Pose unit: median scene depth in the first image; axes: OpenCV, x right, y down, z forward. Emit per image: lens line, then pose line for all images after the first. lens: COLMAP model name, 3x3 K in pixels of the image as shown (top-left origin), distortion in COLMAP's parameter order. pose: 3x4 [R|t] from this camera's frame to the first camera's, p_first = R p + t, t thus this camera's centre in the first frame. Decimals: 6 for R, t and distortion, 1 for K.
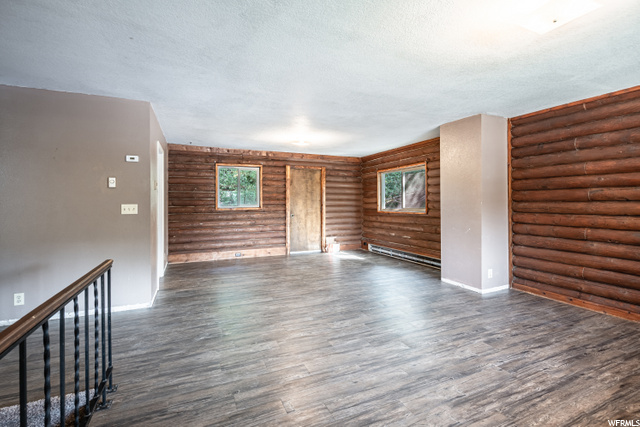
lens RADIAL K [[292.8, 0, 322.2], [0, 292.8, 204.6], [0, 0, 1]] dist [0.003127, 0.000974]
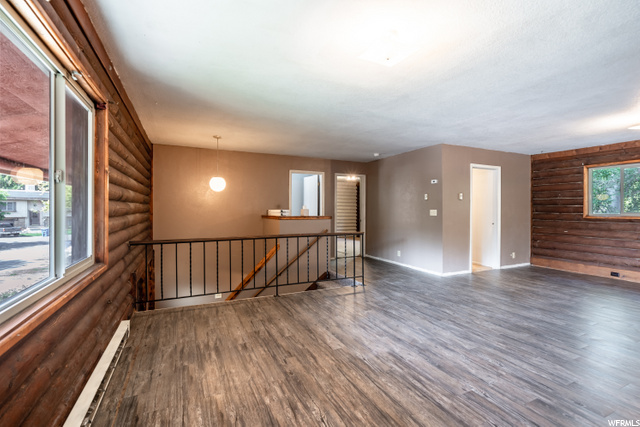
lens RADIAL K [[292.8, 0, 320.5], [0, 292.8, 212.0], [0, 0, 1]] dist [0.003127, 0.000974]
pose [[0.020748, 0.012038, -0.999712, 1.298257], [-0.008834, 0.999891, 0.011857, -0.000745], [0.999746, 0.008585, 0.020852, 0.451006]]
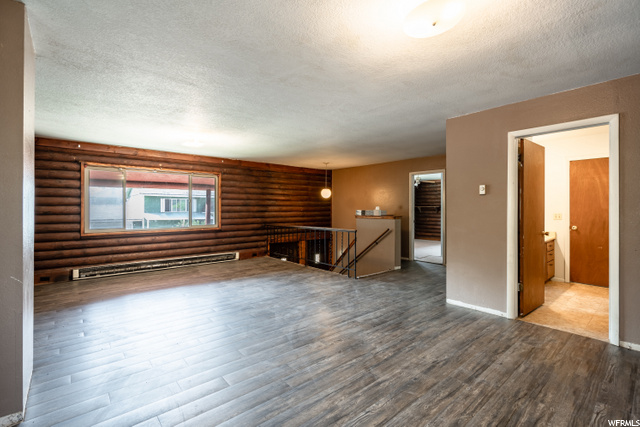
lens RADIAL K [[292.8, 0, 321.2], [0, 292.8, 209.4], [0, 0, 1]] dist [0.003127, 0.000974]
pose [[-0.956774, 0.002490, -0.290820, 0.268214], [-0.000461, 0.999949, 0.010078, -0.020483], [0.290830, 0.009776, -0.956725, 2.681031]]
